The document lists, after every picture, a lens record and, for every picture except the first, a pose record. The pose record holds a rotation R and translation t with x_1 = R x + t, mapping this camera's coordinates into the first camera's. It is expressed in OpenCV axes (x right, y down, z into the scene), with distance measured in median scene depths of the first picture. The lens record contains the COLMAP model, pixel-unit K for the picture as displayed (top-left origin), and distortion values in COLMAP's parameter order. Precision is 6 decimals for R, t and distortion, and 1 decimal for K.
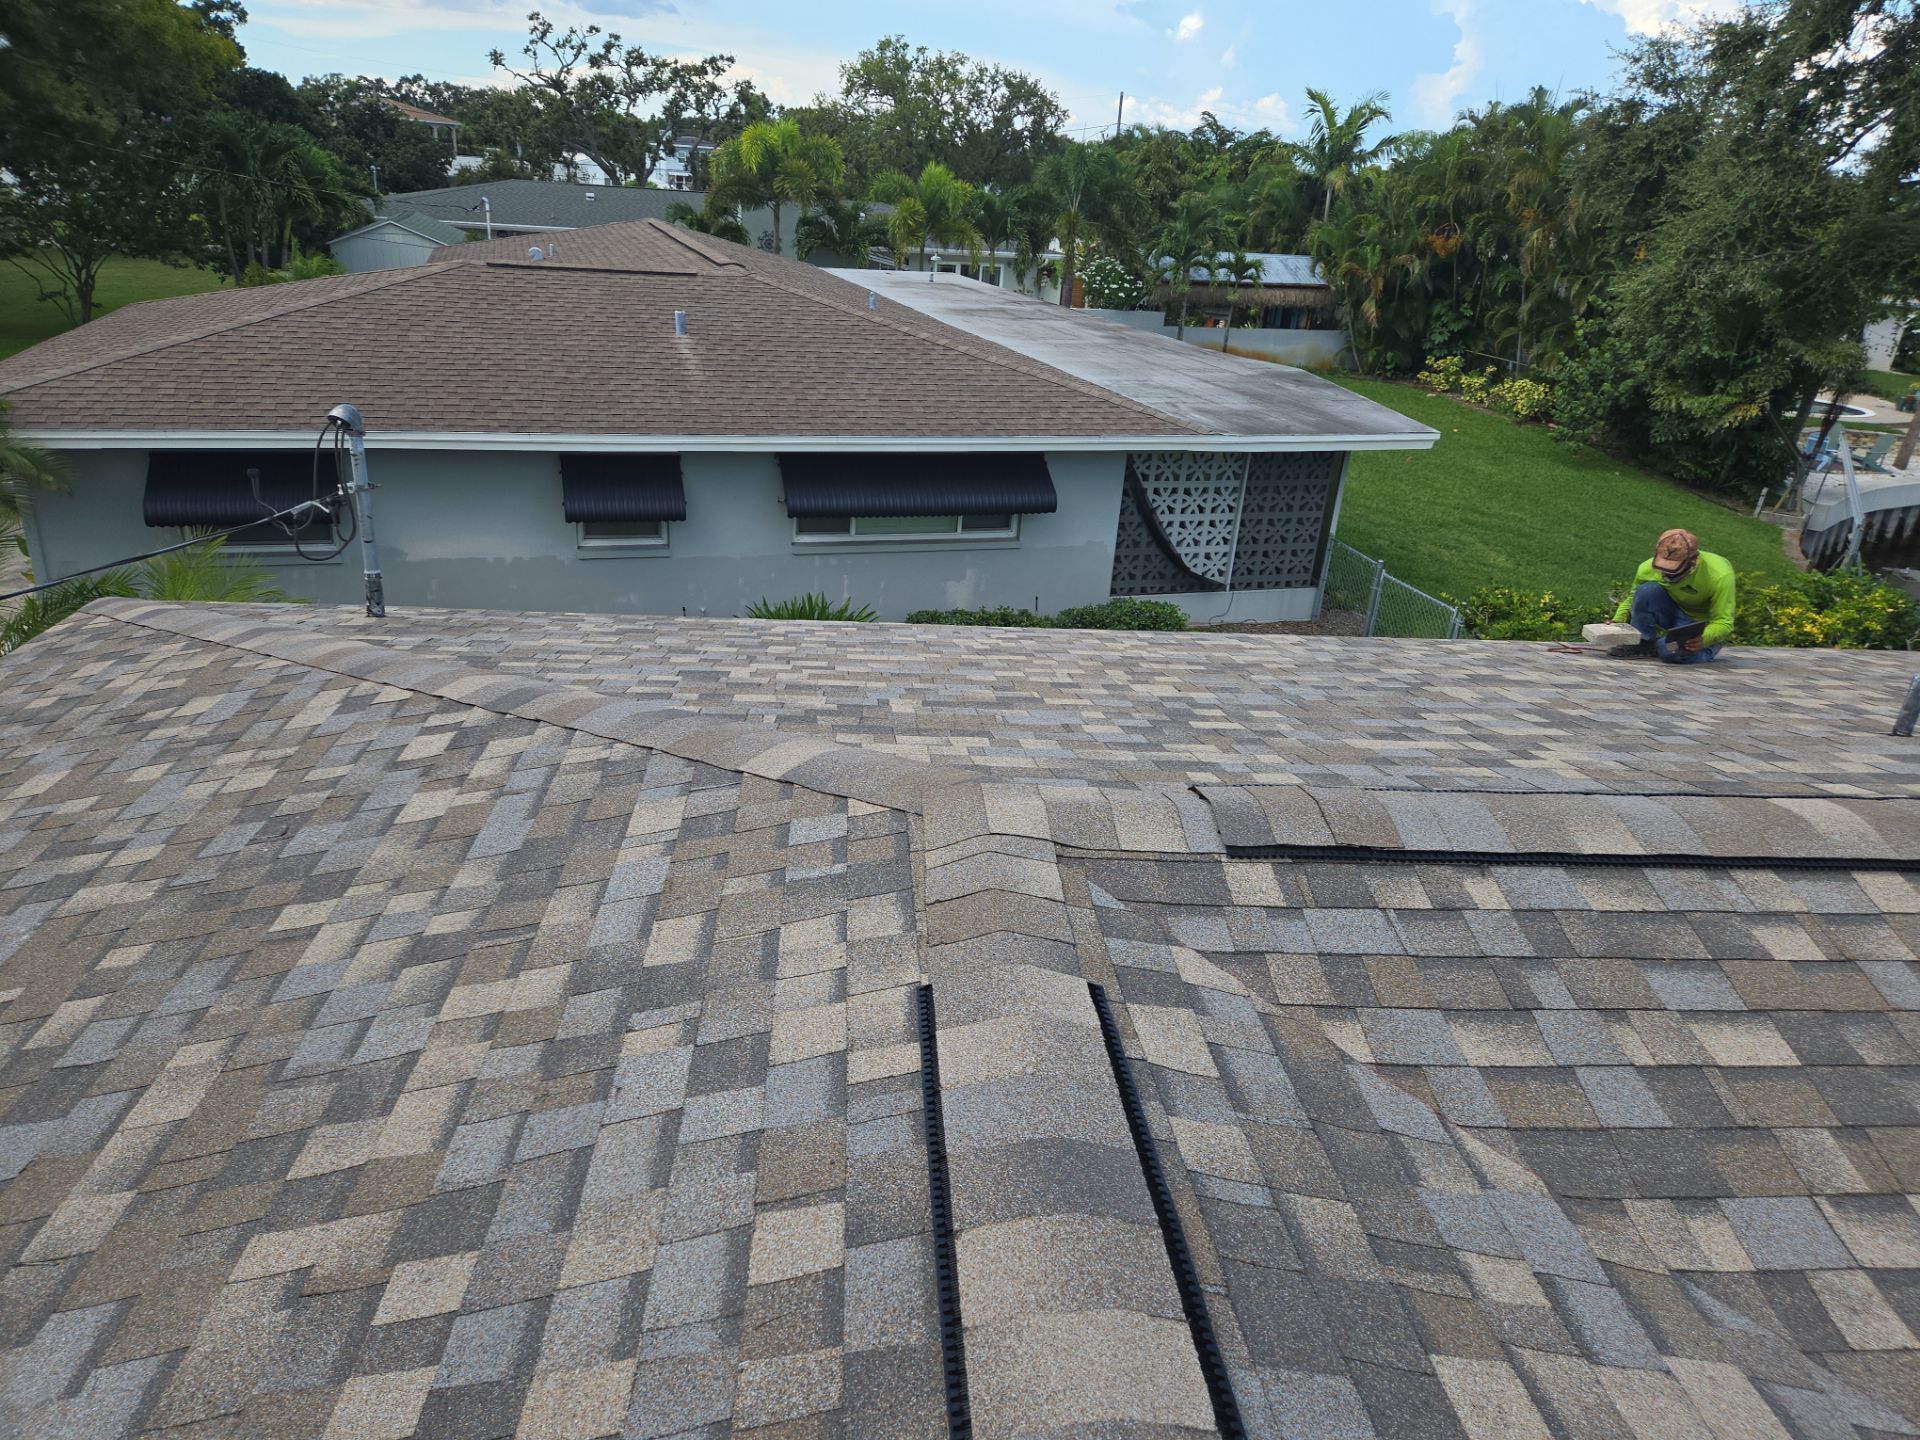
lens RADIAL K [[1275.1, 0, 948.1], [0, 1275.1, 740.1], [0, 0, 1]] dist [0.071856, -0.063150]
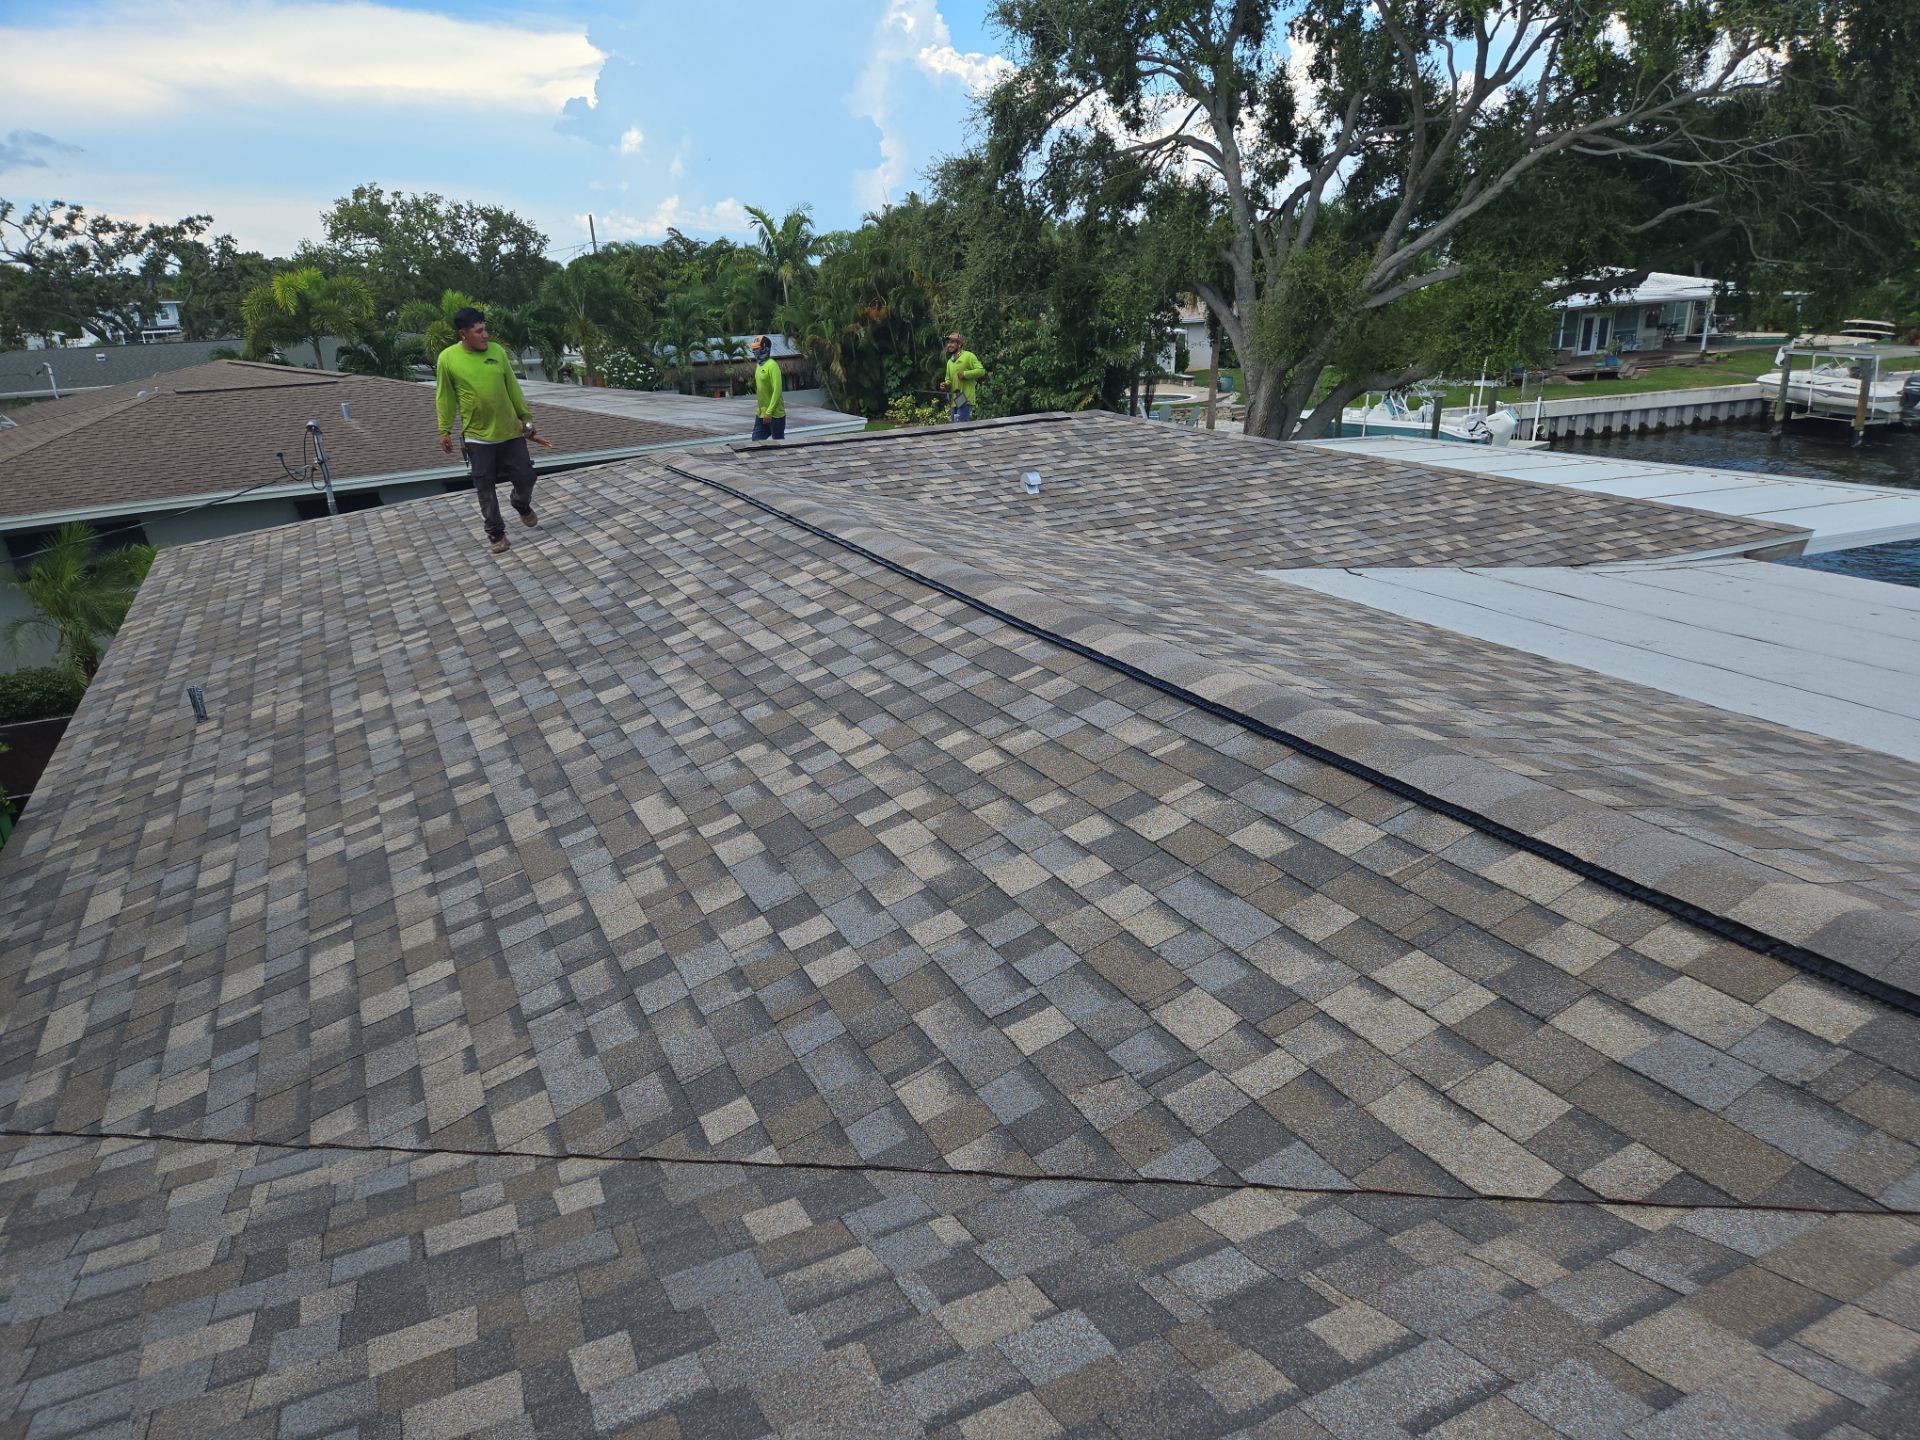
lens RADIAL K [[1275.1, 0, 962.8], [0, 1275.1, 732.6], [0, 0, 1]] dist [0.071856, -0.063150]
pose [[0.922824, -0.216195, 0.318833, -0.041143], [0.238983, 0.970440, -0.033668, 0.089971], [-0.302130, 0.107265, 0.947213, -0.203454]]
